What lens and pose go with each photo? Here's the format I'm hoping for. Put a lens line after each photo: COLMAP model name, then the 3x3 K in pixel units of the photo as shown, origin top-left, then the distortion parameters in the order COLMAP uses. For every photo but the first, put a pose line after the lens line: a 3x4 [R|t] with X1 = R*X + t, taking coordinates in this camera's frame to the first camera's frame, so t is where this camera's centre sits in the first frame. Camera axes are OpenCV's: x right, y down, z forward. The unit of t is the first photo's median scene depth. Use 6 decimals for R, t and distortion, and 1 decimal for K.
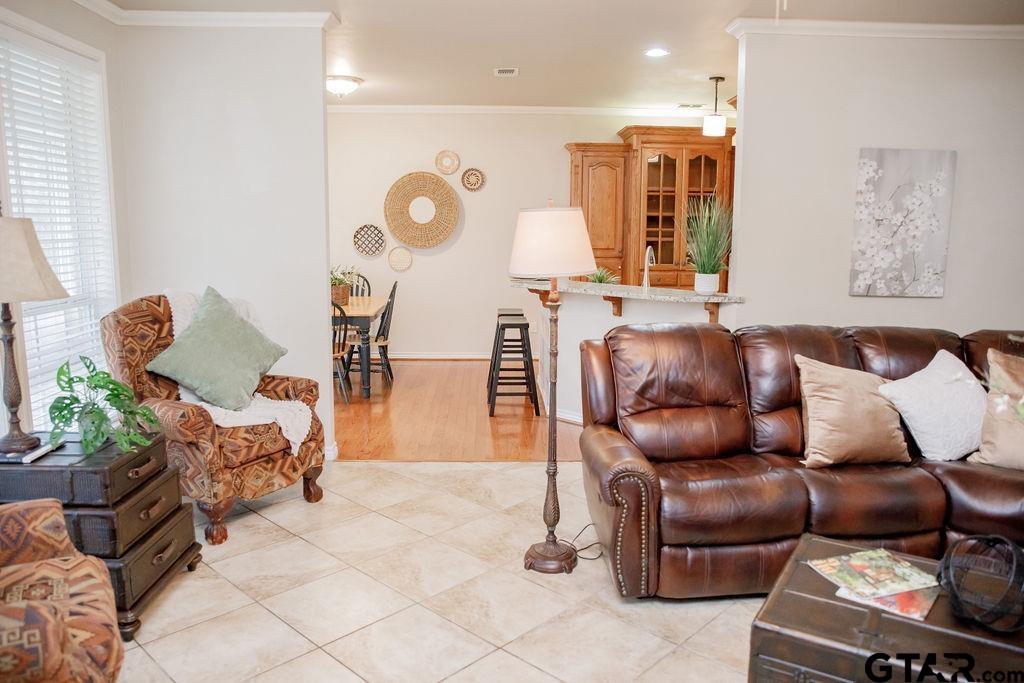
lens RADIAL K [[727.5, 0, 520.6], [0, 727.5, 342.3], [0, 0, 1]] dist [-0.068795, 0.022619]
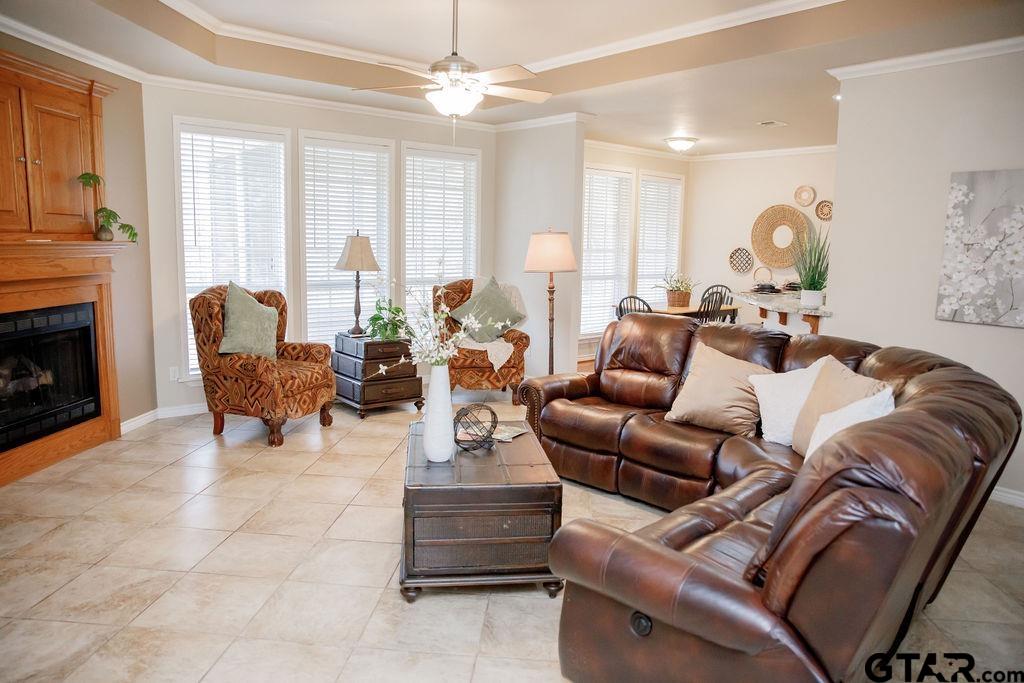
lens RADIAL K [[713.9, 0, 504.8], [0, 713.9, 339.4], [0, 0, 1]] dist [-0.104939, 0.088220]
pose [[0.614824, 0.111250, -0.780779, 0.855965], [-0.139175, 0.989769, 0.031436, 0.015473], [0.776287, 0.089337, 0.624017, -0.068939]]
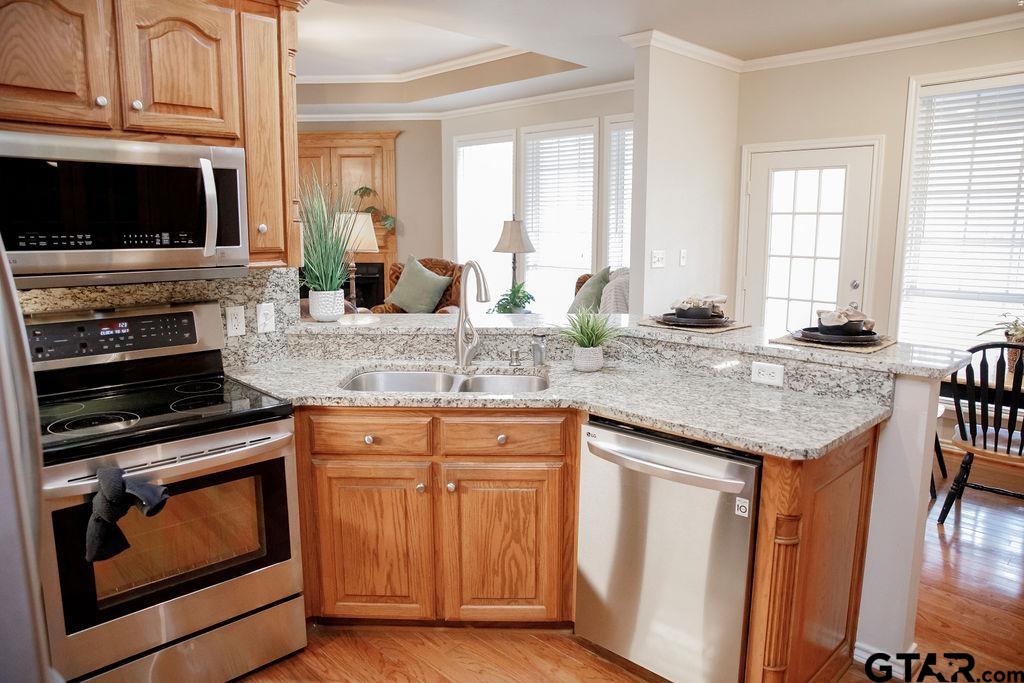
lens RADIAL K [[713.9, 0, 506.4], [0, 713.9, 343.5], [0, 0, 1]] dist [-0.104939, 0.088220]
pose [[-0.748920, 0.097703, -0.655419, 0.598013], [-0.115594, 0.954645, 0.274393, -0.261199], [0.652501, 0.281261, -0.703658, 1.660459]]
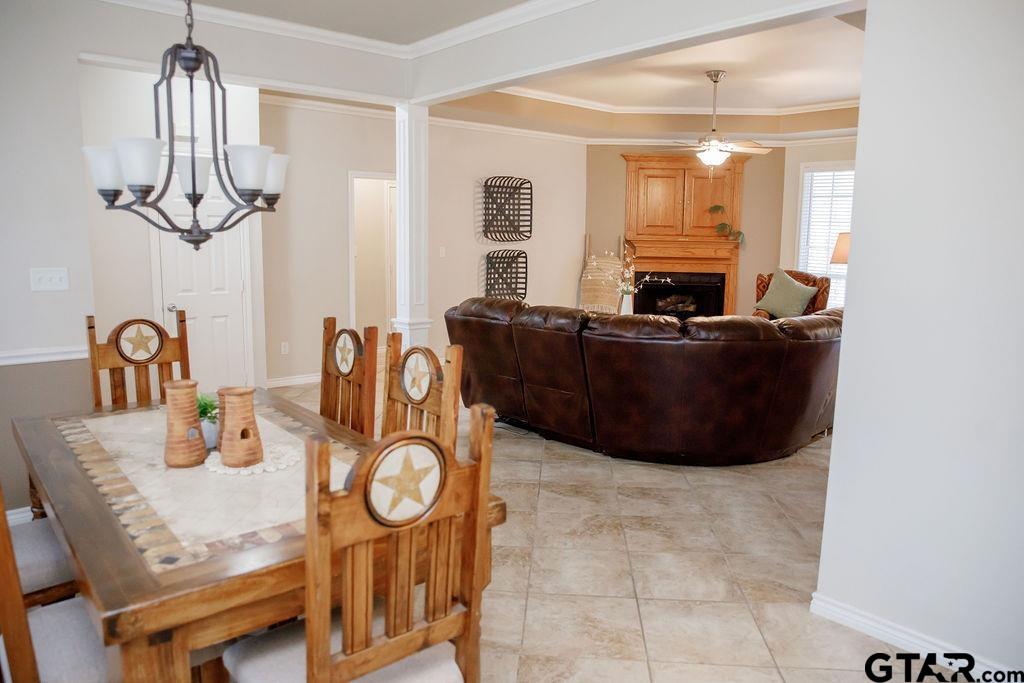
lens RADIAL K [[713.9, 0, 503.9], [0, 713.9, 359.8], [0, 0, 1]] dist [-0.104939, 0.088220]
pose [[-0.786148, 0.084788, -0.612195, 1.386610], [-0.117169, 0.952135, 0.282330, -0.184839], [0.606831, 0.293683, -0.738584, 1.302170]]
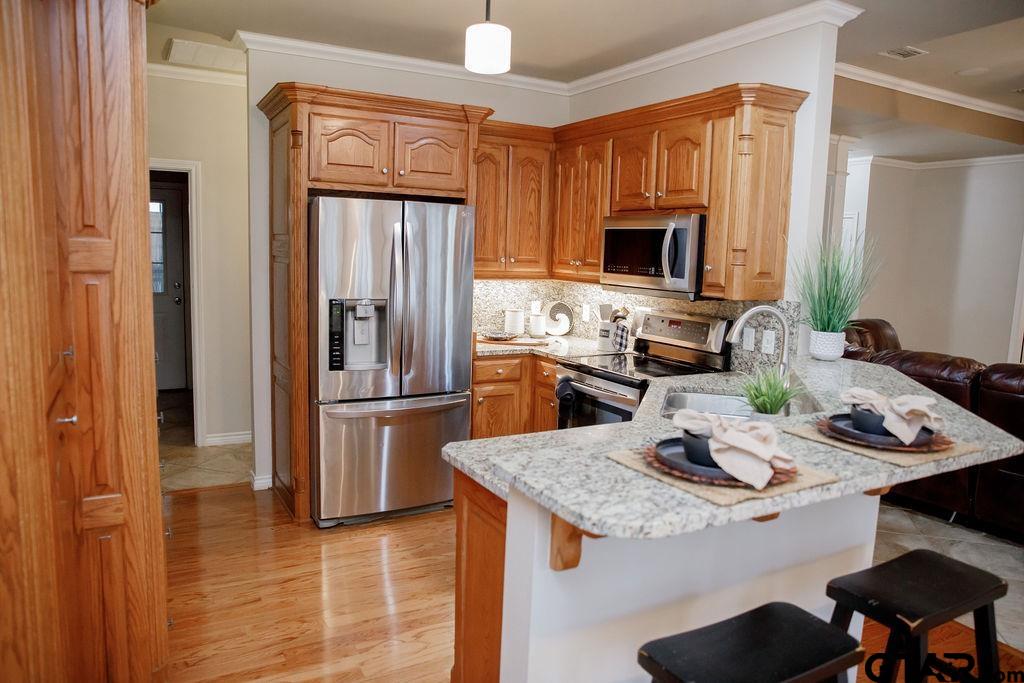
lens RADIAL K [[713.9, 0, 522.2], [0, 713.9, 342.6], [0, 0, 1]] dist [-0.104939, 0.088220]
pose [[-0.454033, -0.138264, 0.880192, -0.250948], [0.106505, 0.972381, 0.207684, -0.279786], [-0.884597, 0.188040, -0.426767, 1.655375]]
